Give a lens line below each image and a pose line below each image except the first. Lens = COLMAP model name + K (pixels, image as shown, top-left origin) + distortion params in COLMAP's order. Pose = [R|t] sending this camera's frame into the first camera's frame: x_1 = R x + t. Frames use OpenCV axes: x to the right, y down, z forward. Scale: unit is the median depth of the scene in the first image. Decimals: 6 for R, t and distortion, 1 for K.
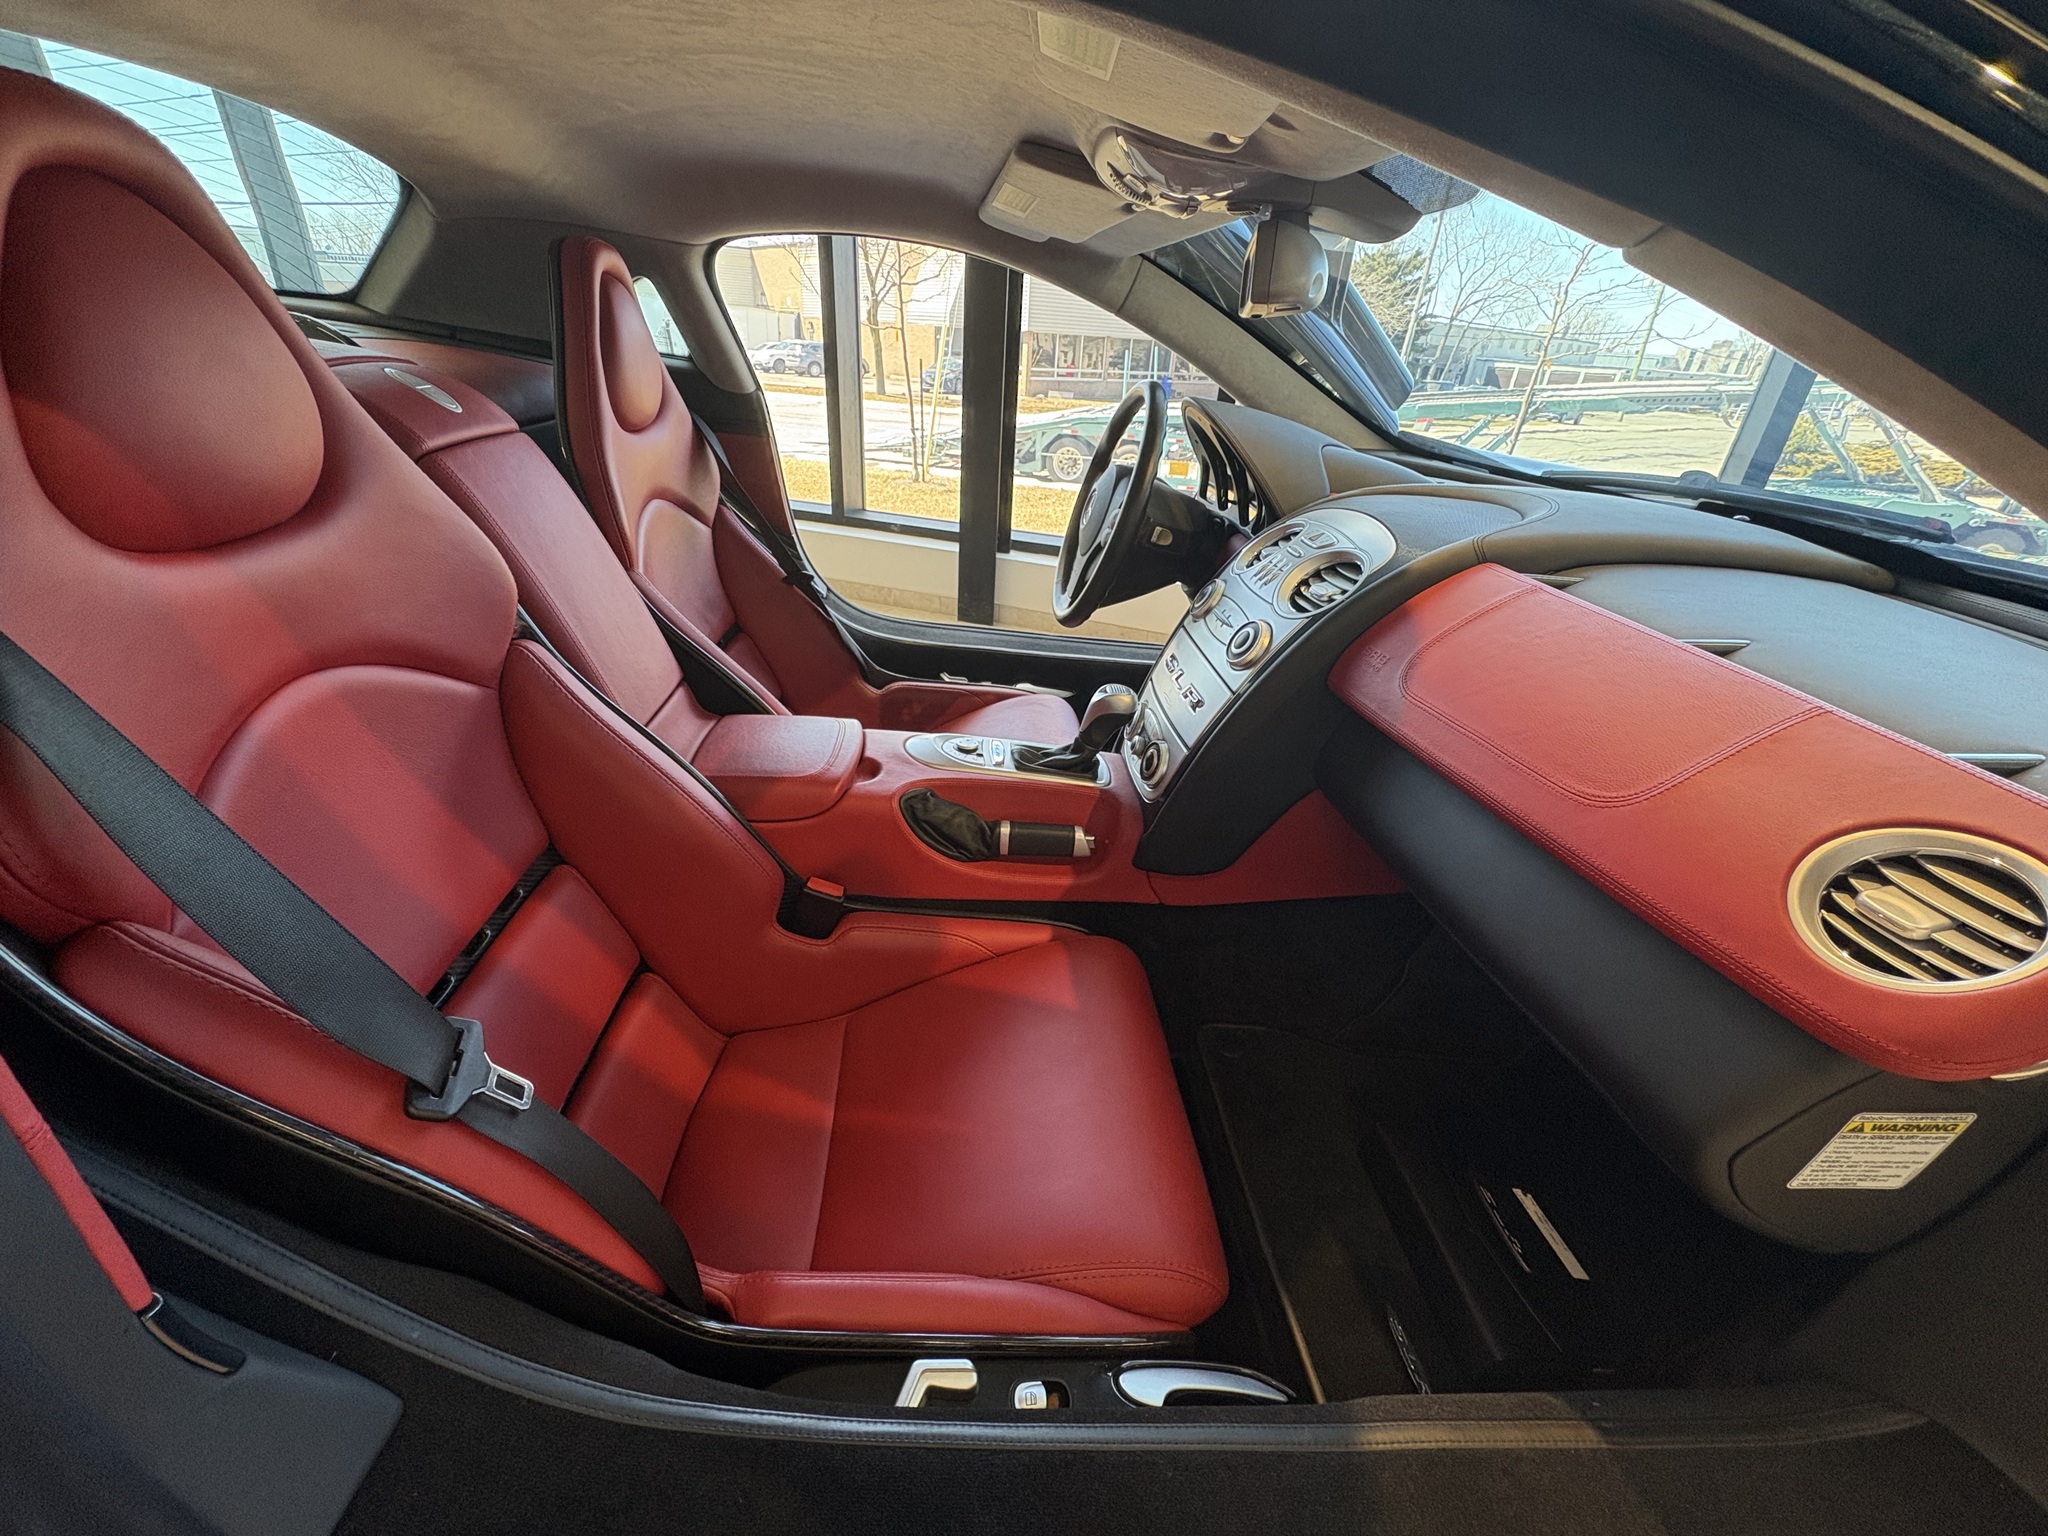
lens RADIAL K [[806.7, 0, 1024.0], [0, 806.7, 768.0], [0, 0, 1]] dist [-0.008306, -0.000077]
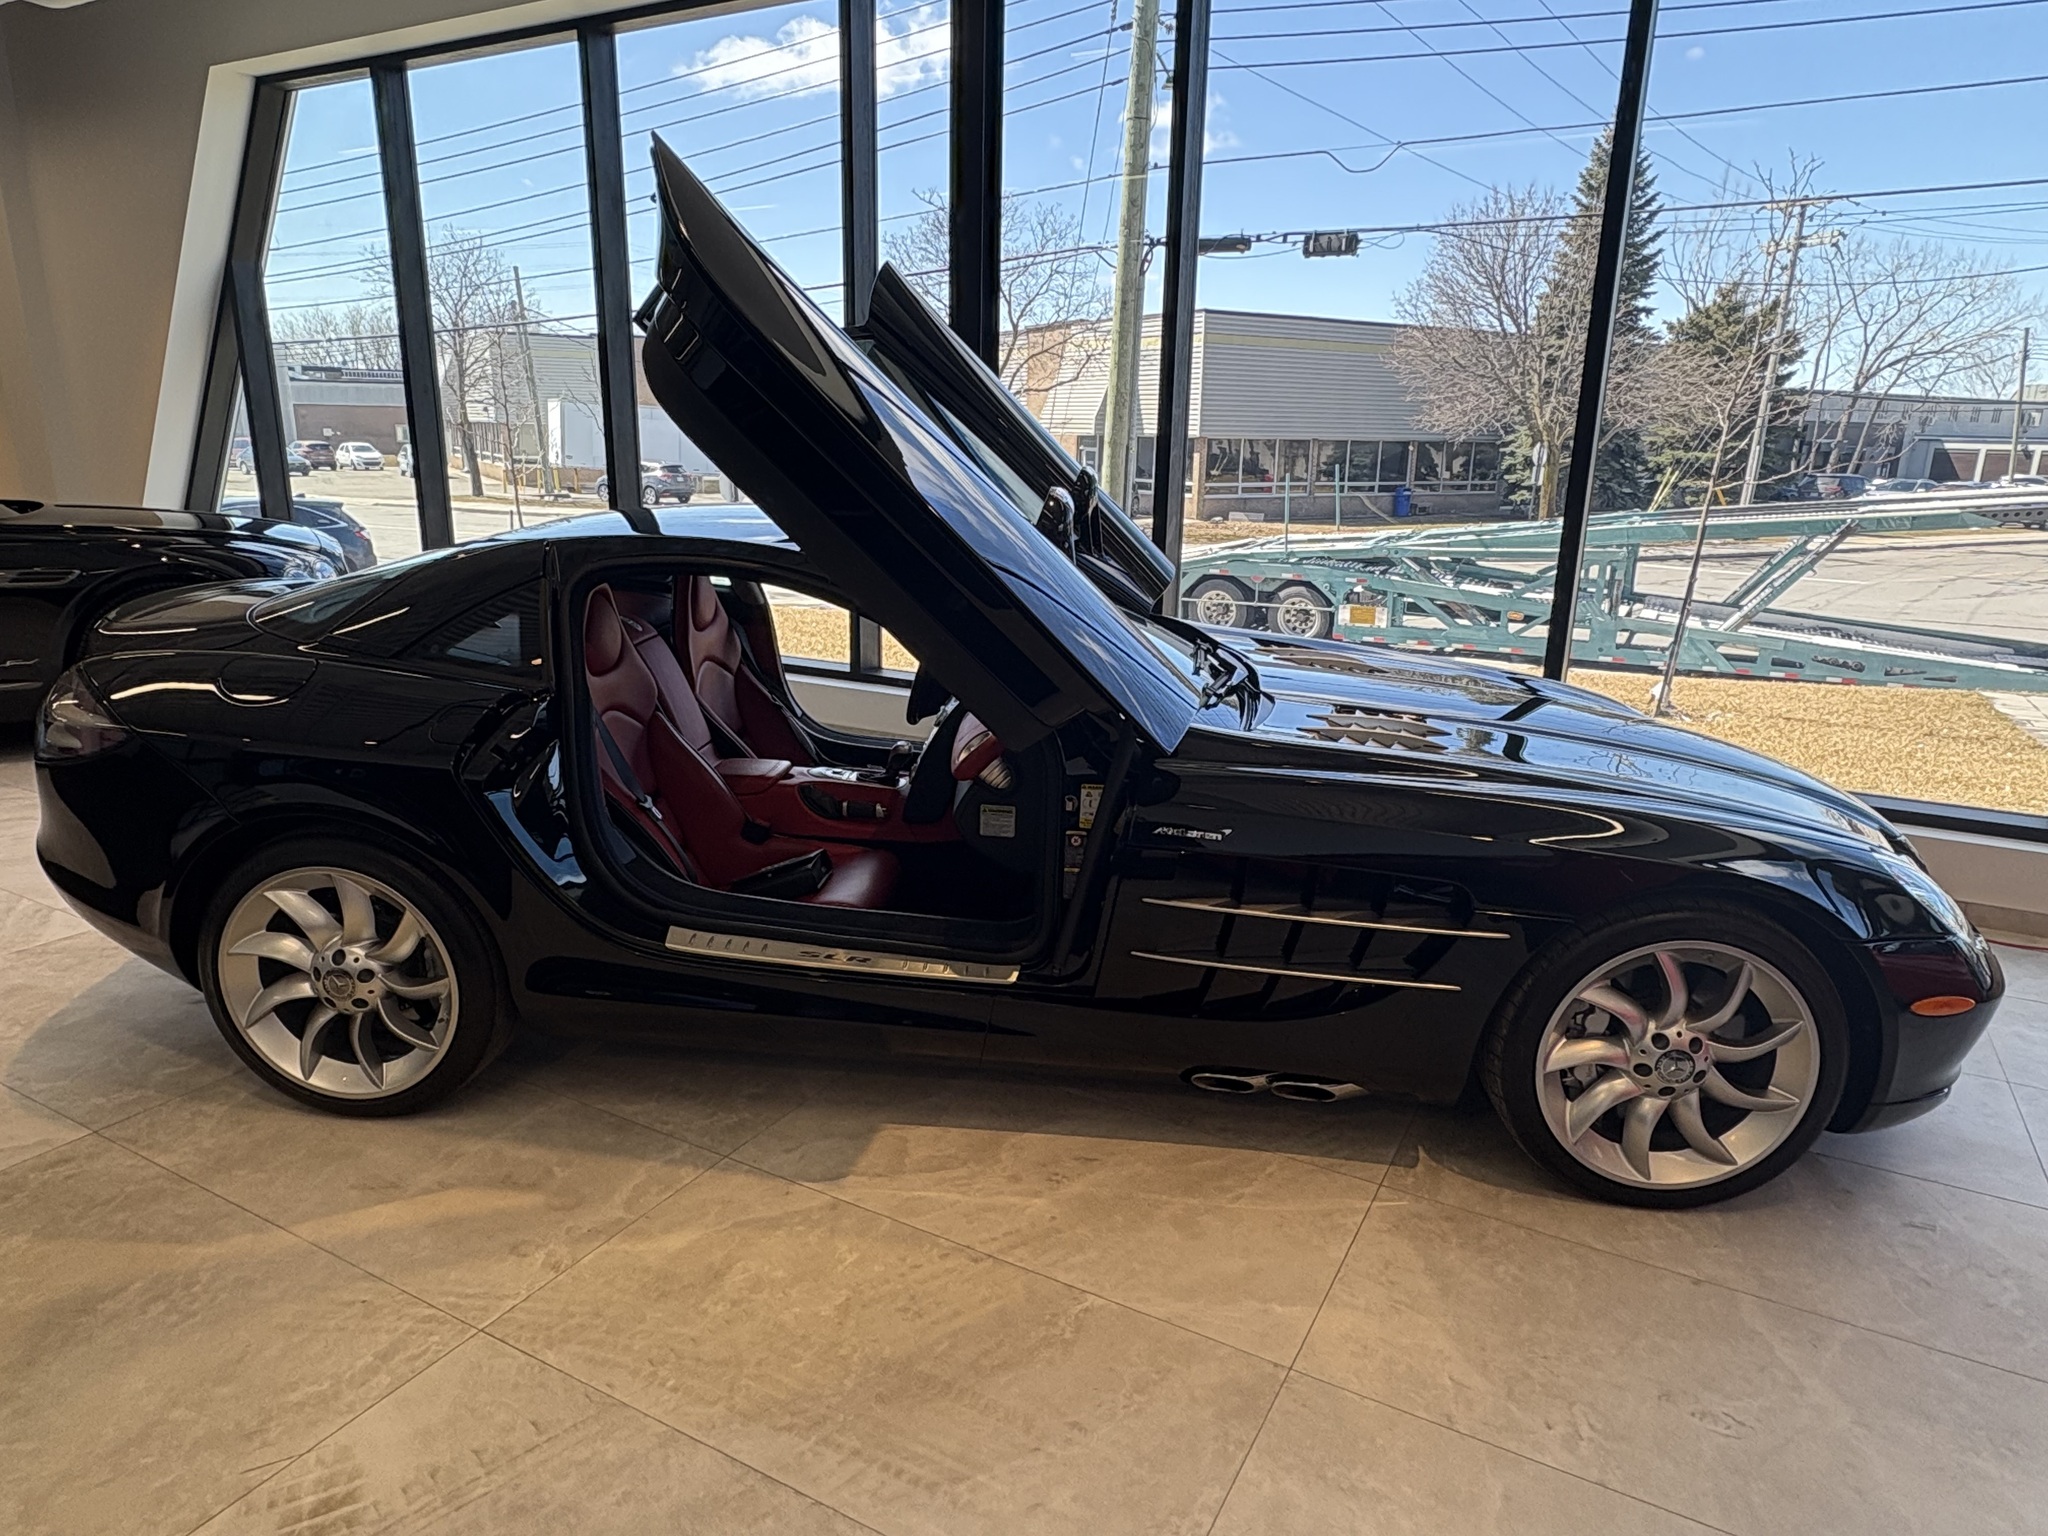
lens RADIAL K [[1273.1, 0, 1024.0], [0, 1273.1, 768.0], [0, 0, 1]] dist [0.000336, -0.000152]
pose [[0.986137, 0.000616, -0.165932, 0.826370], [-0.038989, 0.972857, -0.228099, 0.603373], [0.161288, 0.231407, 0.959394, -1.813629]]
